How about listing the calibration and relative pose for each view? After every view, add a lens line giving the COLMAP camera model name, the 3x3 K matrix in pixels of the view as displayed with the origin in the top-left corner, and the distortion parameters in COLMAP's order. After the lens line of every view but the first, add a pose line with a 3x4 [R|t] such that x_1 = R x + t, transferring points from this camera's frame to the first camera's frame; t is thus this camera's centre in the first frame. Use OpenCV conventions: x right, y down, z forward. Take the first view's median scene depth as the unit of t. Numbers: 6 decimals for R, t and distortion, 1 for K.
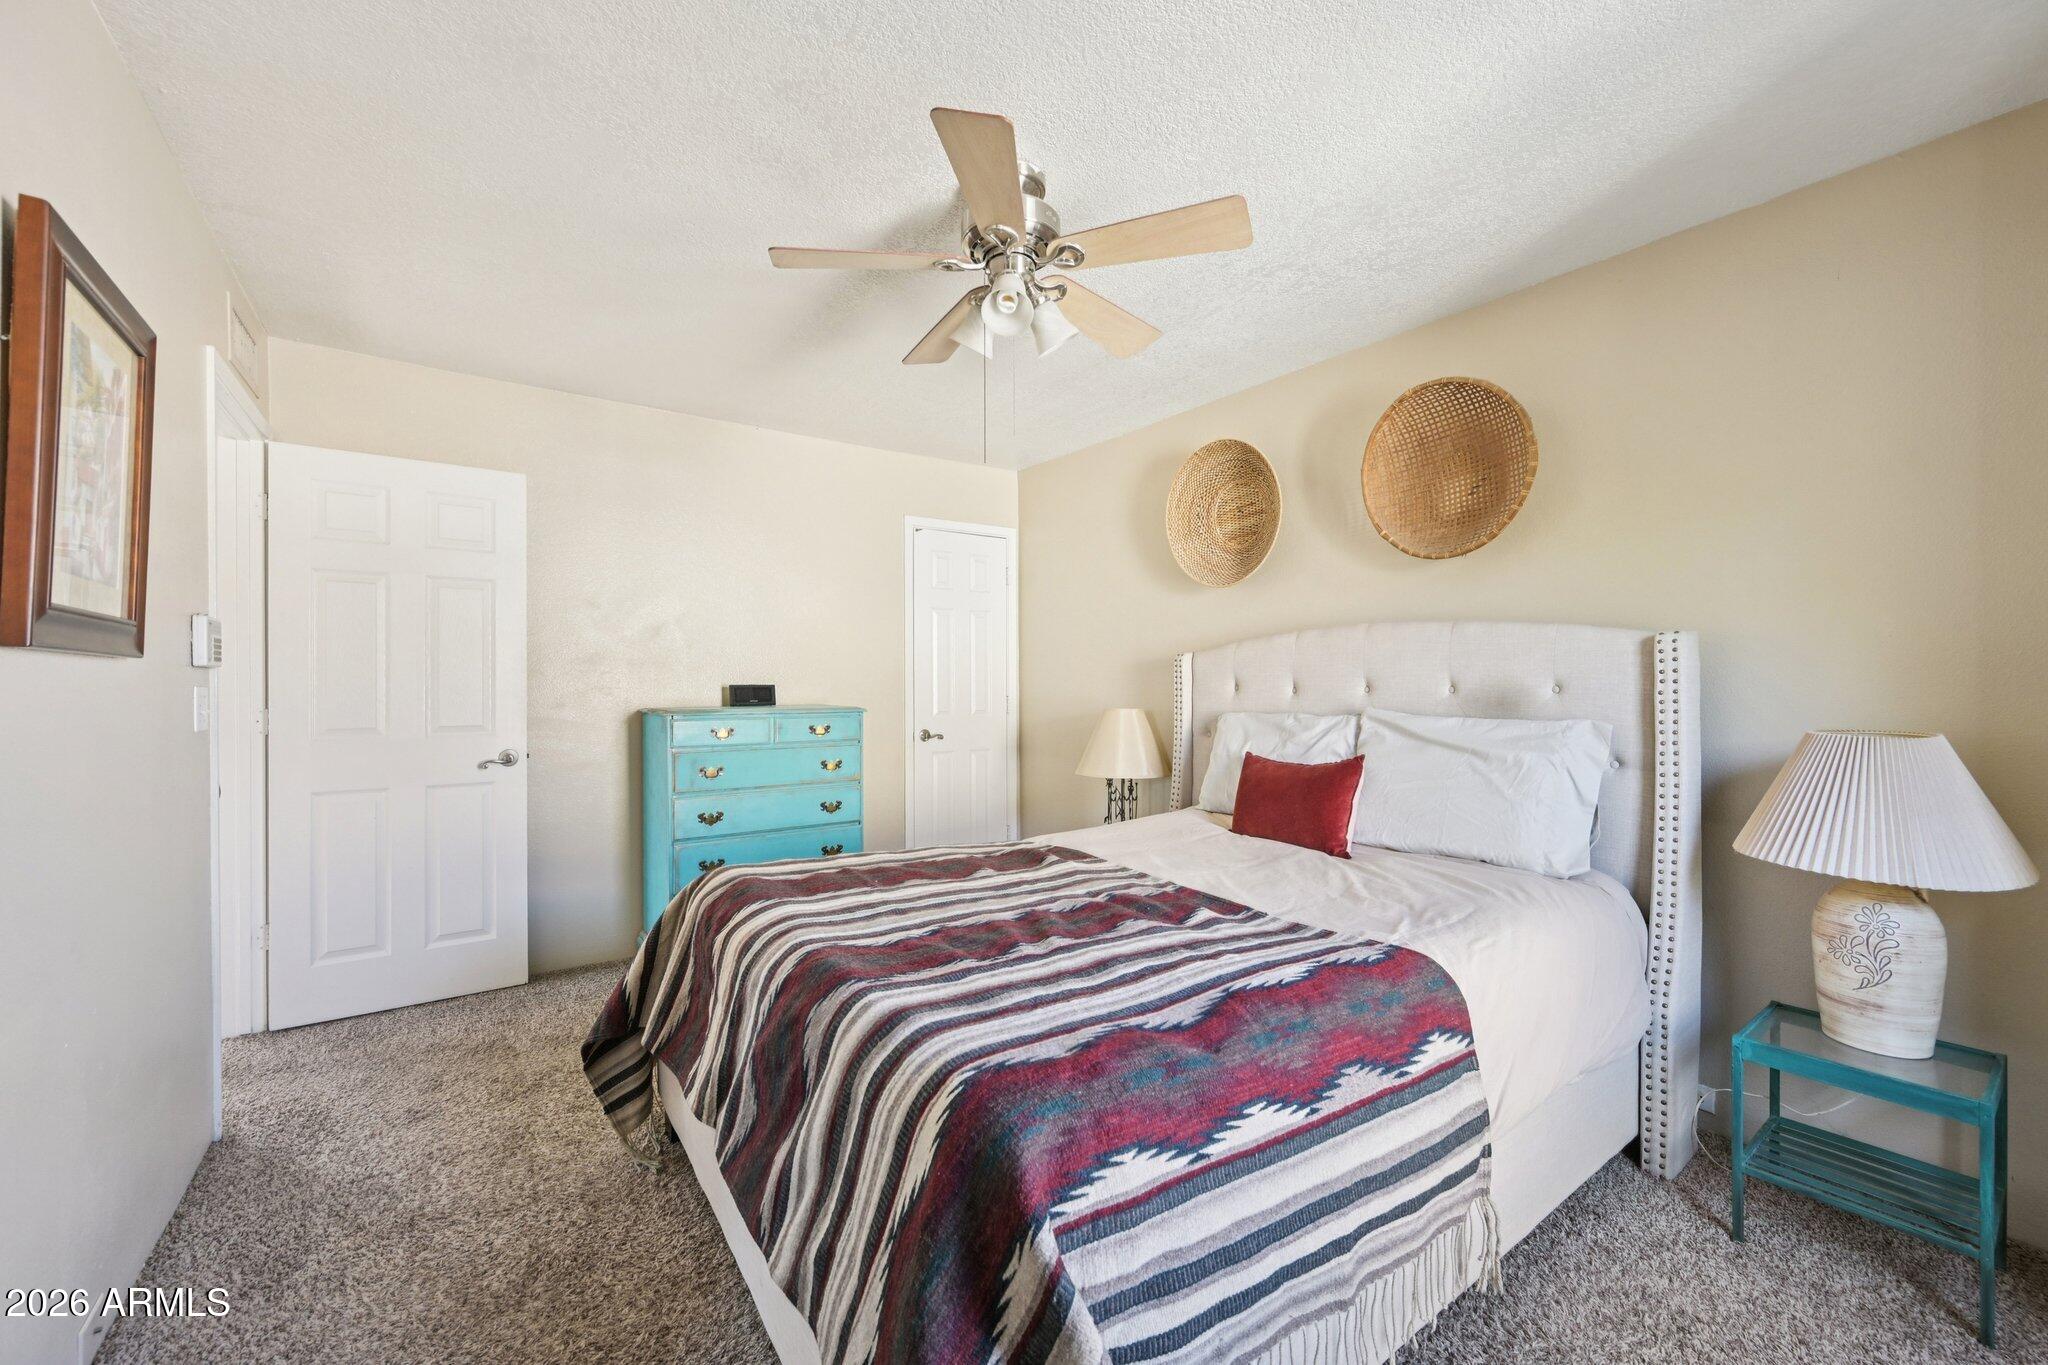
lens RADIAL K [[811.8, 0, 1018.1], [0, 811.8, 677.4], [0, 0, 1]] dist [0.000463, 0.000244]
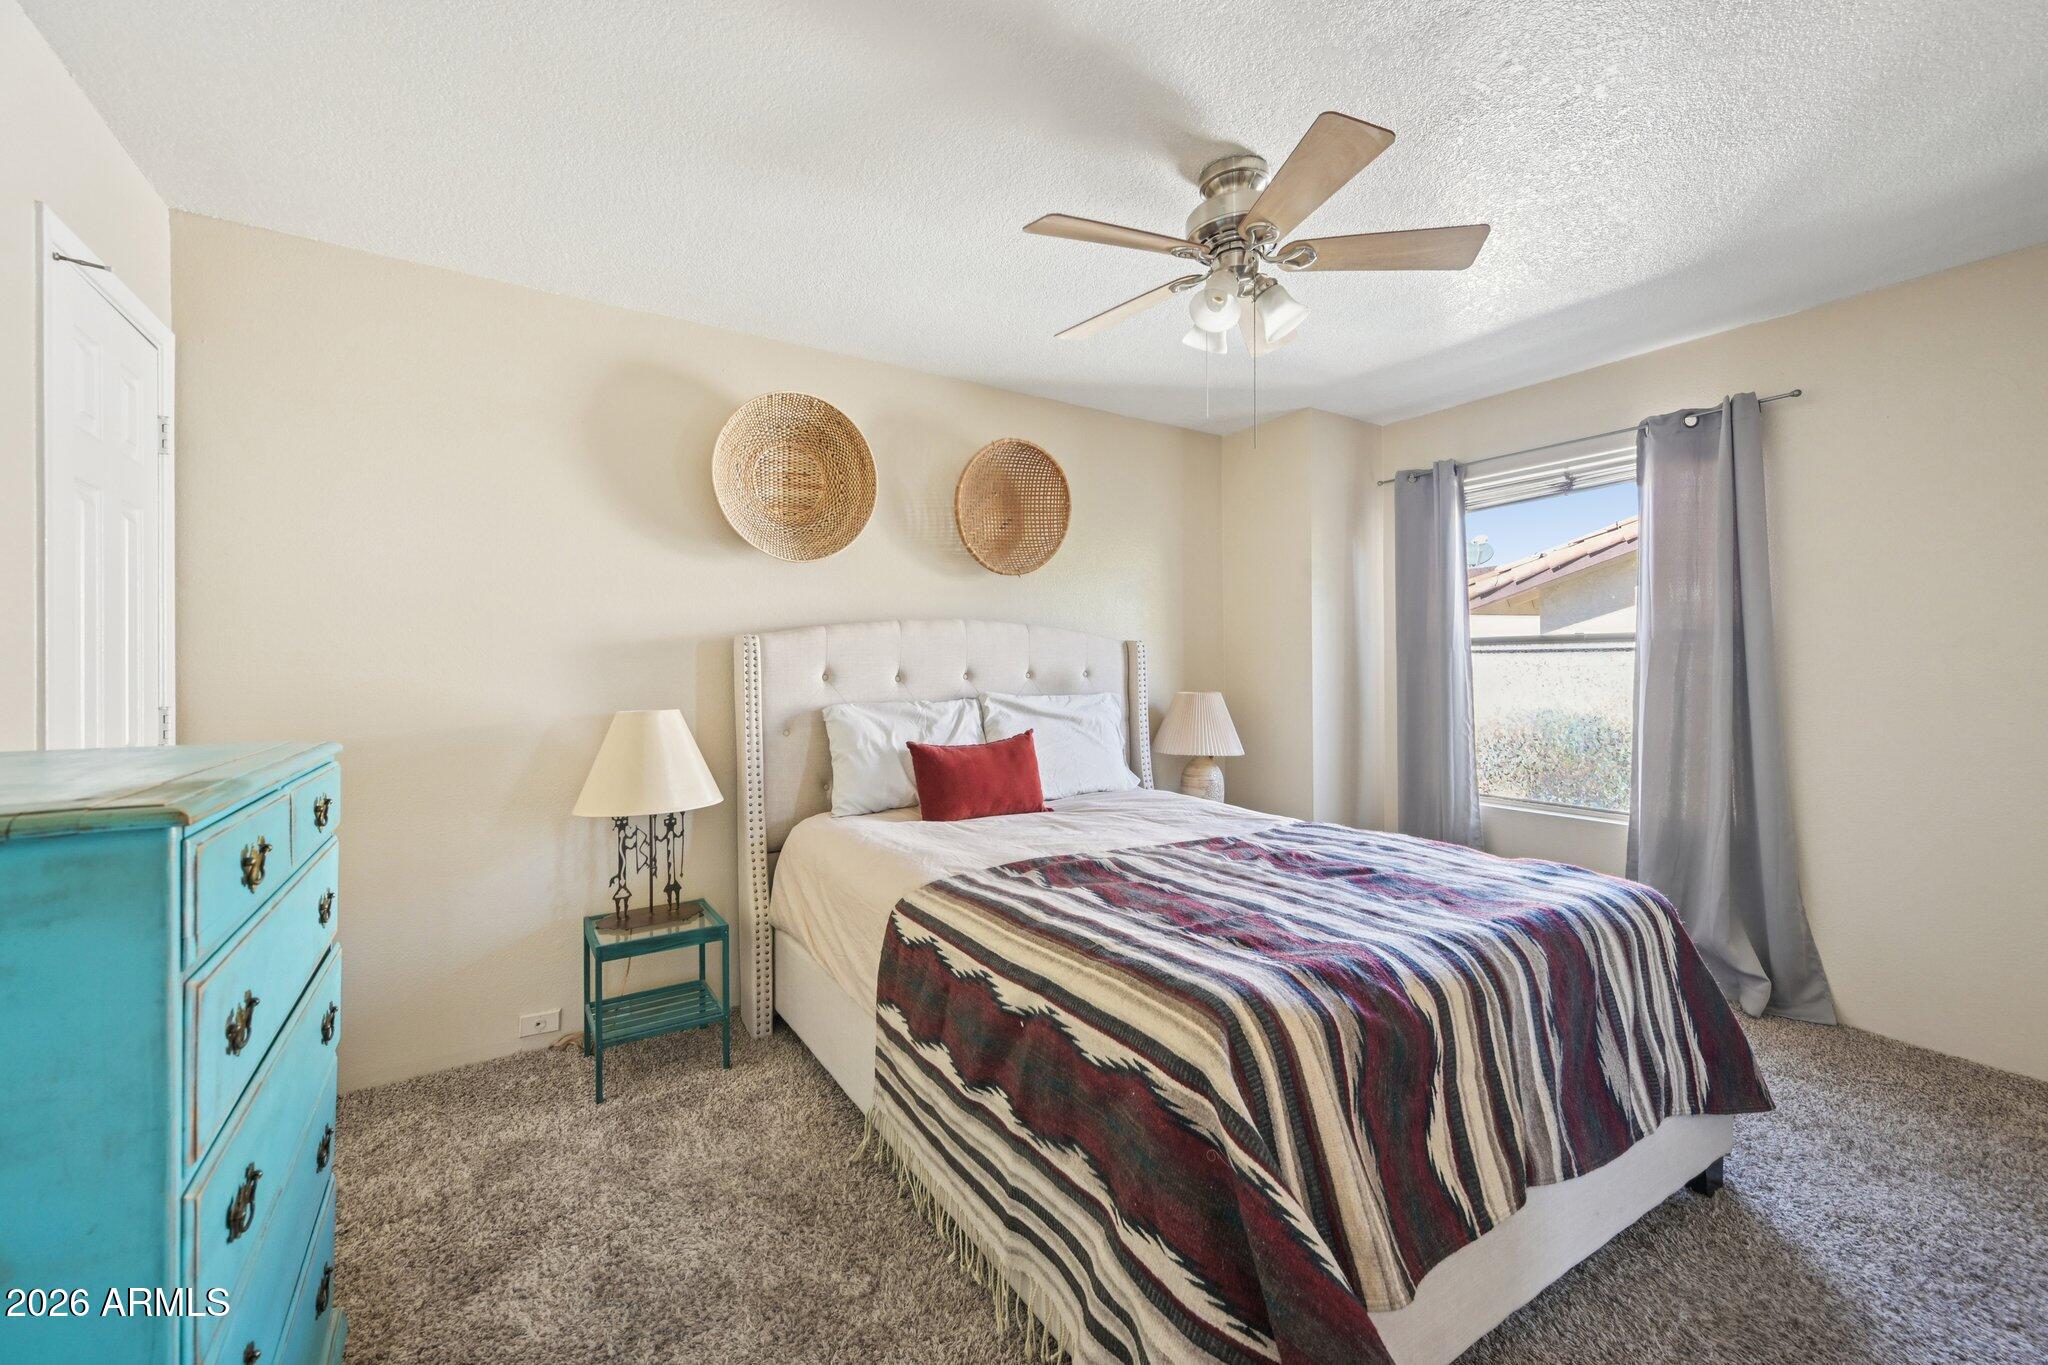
lens RADIAL K [[811.8, 0, 1018.1], [0, 811.8, 677.4], [0, 0, 1]] dist [0.000463, 0.000244]
pose [[0.051546, -0.000319, 0.998671, -0.674253], [0.004121, 0.999992, 0.000107, 0.015071], [-0.998662, 0.004110, 0.051547, 0.814111]]
